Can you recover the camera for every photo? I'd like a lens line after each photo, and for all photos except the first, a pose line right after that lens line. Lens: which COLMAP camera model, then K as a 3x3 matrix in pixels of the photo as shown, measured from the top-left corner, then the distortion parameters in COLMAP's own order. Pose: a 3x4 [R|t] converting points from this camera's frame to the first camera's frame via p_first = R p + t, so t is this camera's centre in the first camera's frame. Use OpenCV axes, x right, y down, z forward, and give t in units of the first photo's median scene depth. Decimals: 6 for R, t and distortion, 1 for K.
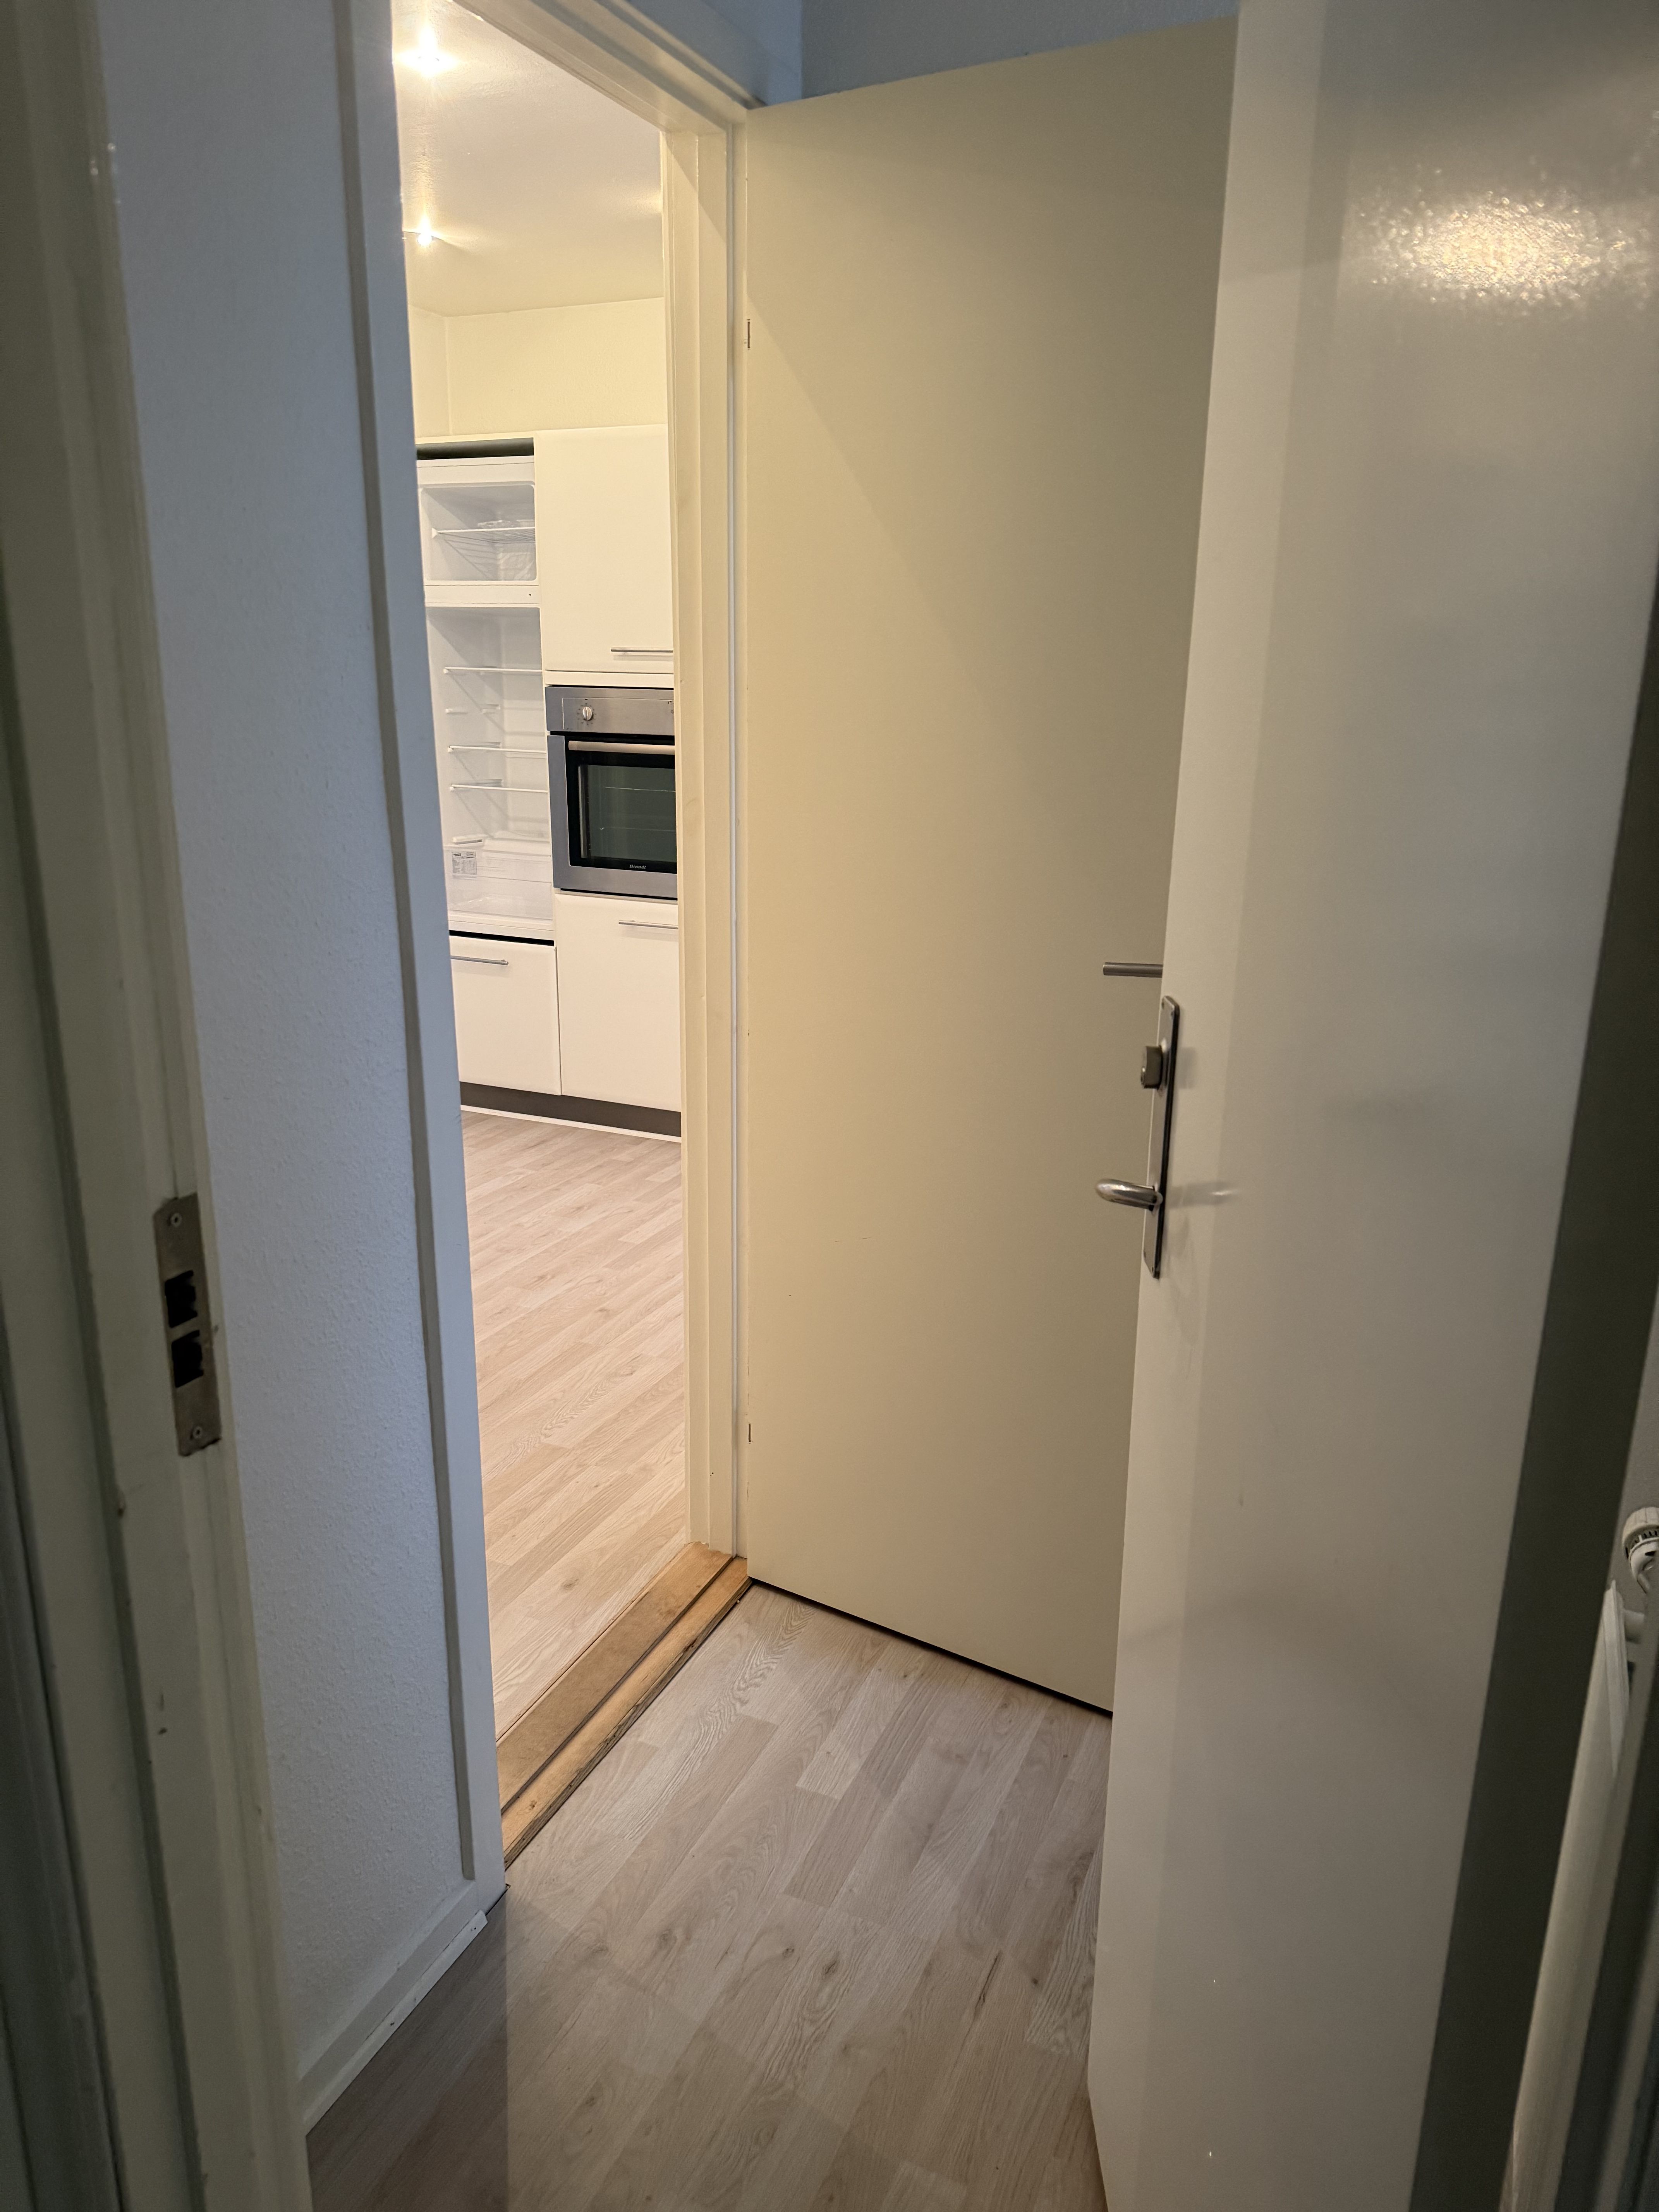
lens RADIAL K [[1544.0, 0, 829.5], [0, 1544.0, 1106.0], [0, 0, 1]] dist [0.002616, -0.001059]
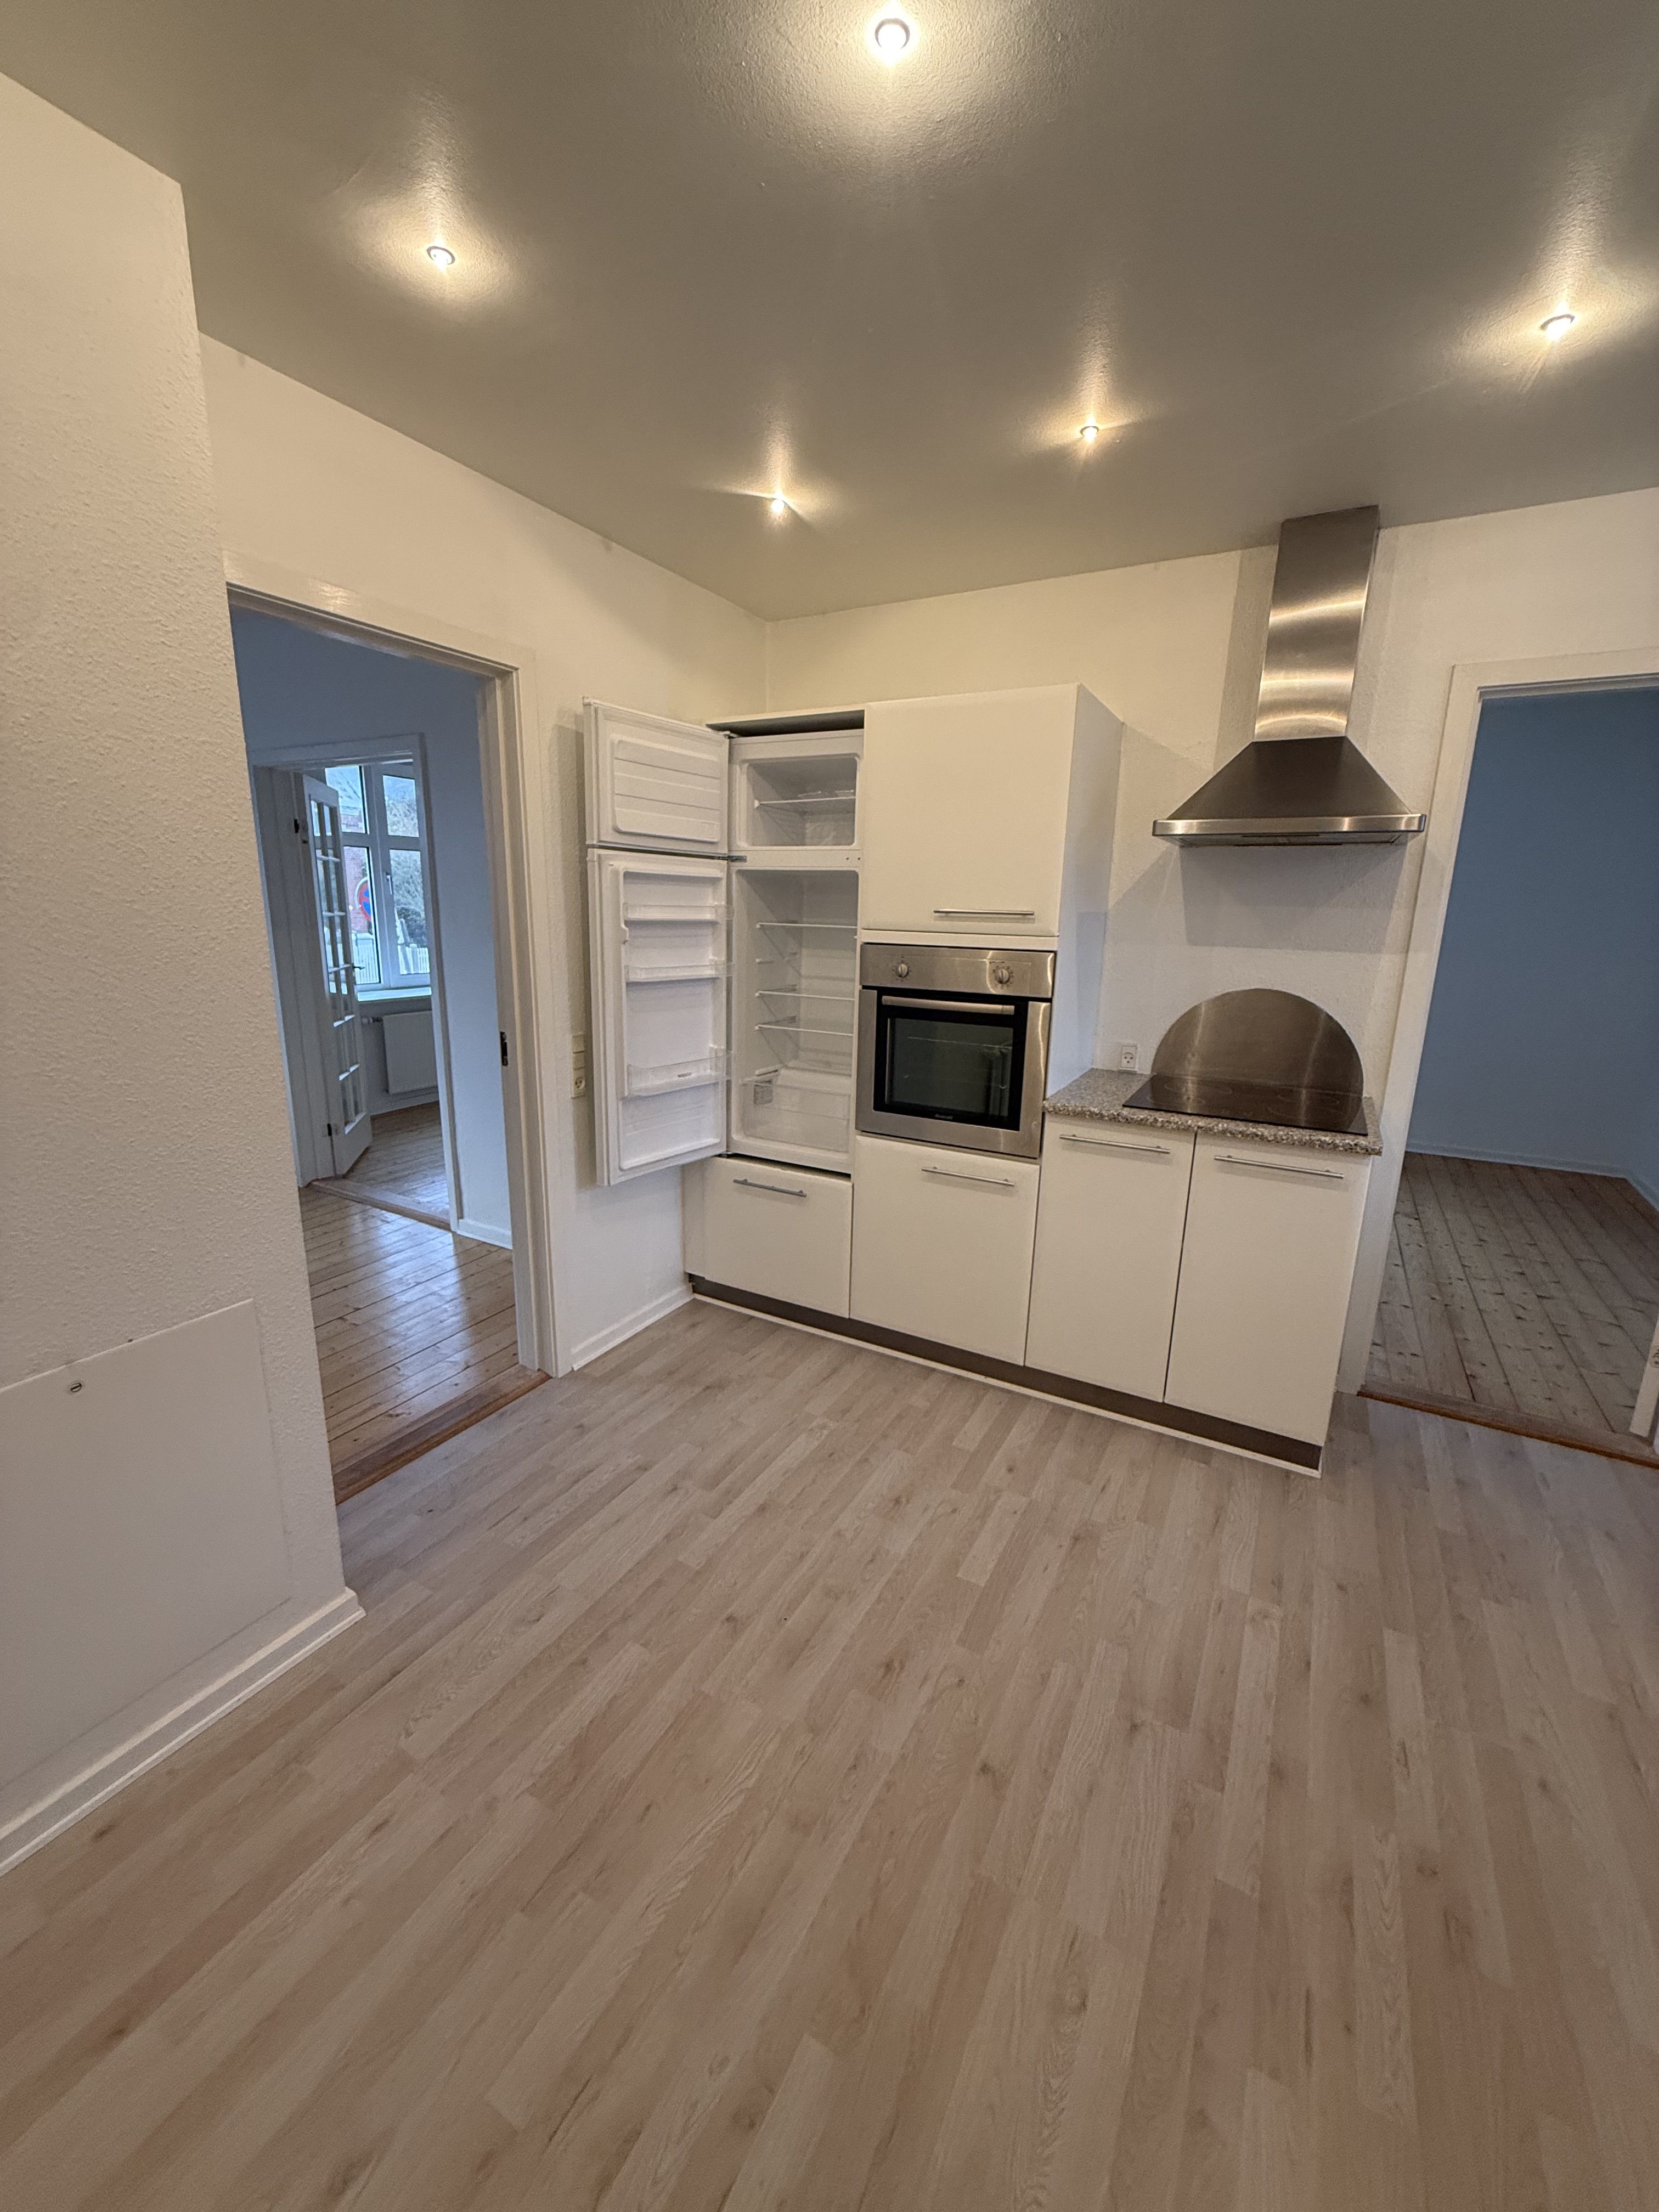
lens RADIAL K [[896.9, 0, 826.1], [0, 896.9, 1069.2], [0, 0, 1]] dist [0.066262, 0.000014]
pose [[0.996003, 0.026768, -0.085218, -0.149856], [-0.034671, 0.995094, -0.092657, -0.126184], [0.082320, 0.095241, 0.992045, 0.389379]]
